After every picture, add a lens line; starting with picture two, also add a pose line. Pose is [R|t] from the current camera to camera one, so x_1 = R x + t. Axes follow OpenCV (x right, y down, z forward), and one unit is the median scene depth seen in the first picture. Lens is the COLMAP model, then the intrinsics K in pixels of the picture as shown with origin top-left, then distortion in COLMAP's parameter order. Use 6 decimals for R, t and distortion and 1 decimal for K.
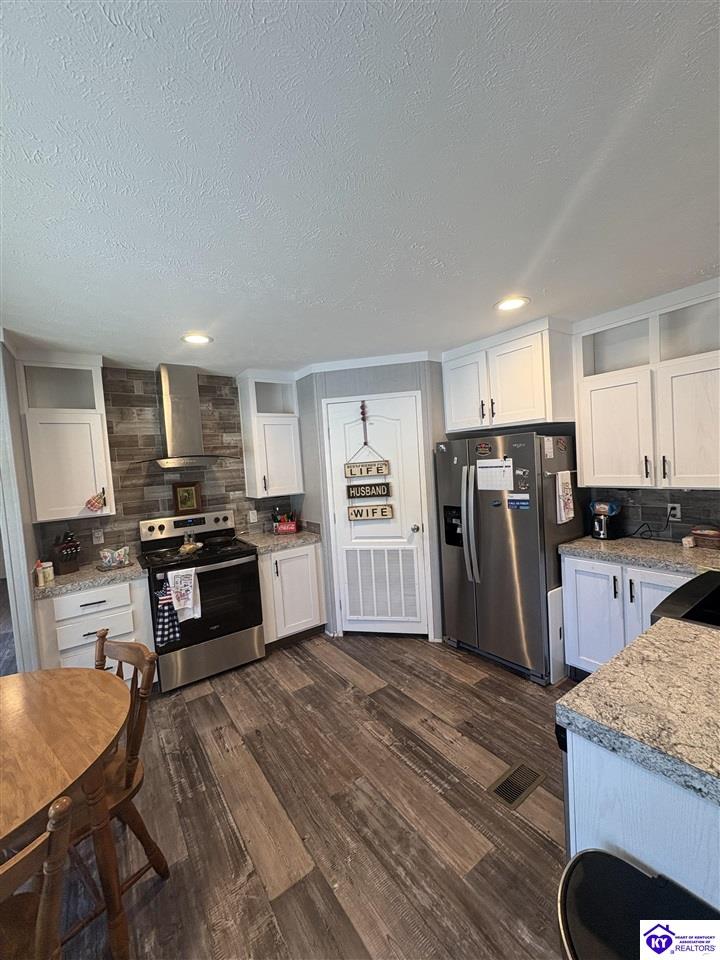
lens RADIAL K [[381.8, 0, 360.0], [0, 381.8, 480.0], [0, 0, 1]] dist [-0.001057, -0.000053]
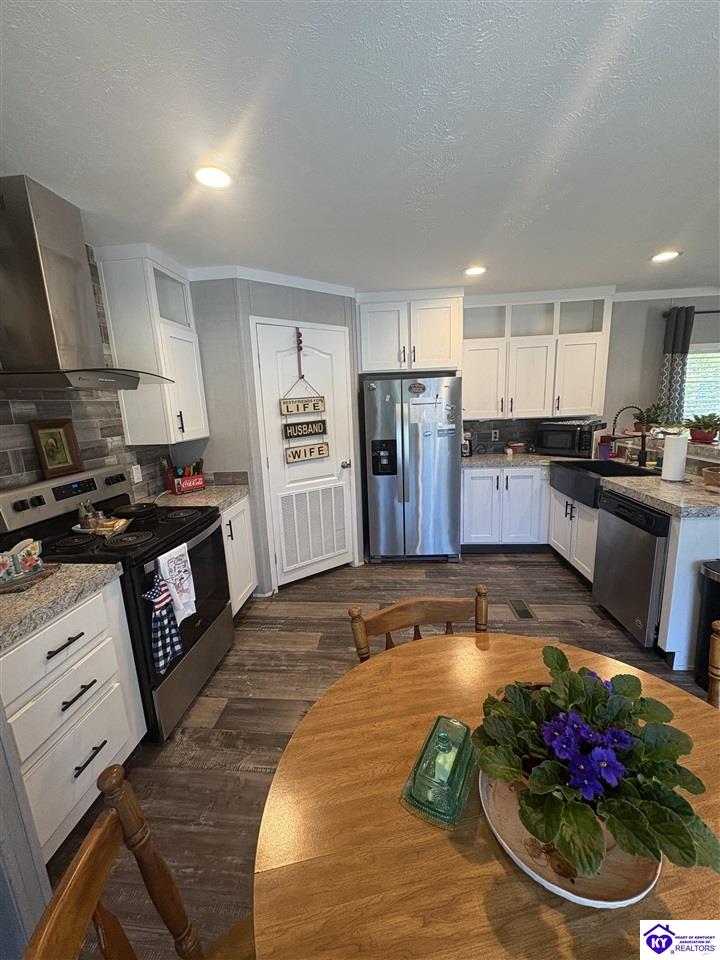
lens RADIAL K [[381.8, 0, 360.0], [0, 381.8, 480.0], [0, 0, 1]] dist [-0.001057, -0.000053]
pose [[0.652931, -0.114897, 0.748652, -0.603167], [0.035124, 0.991957, 0.121605, 0.042696], [-0.756602, -0.053105, 0.651715, 0.288699]]
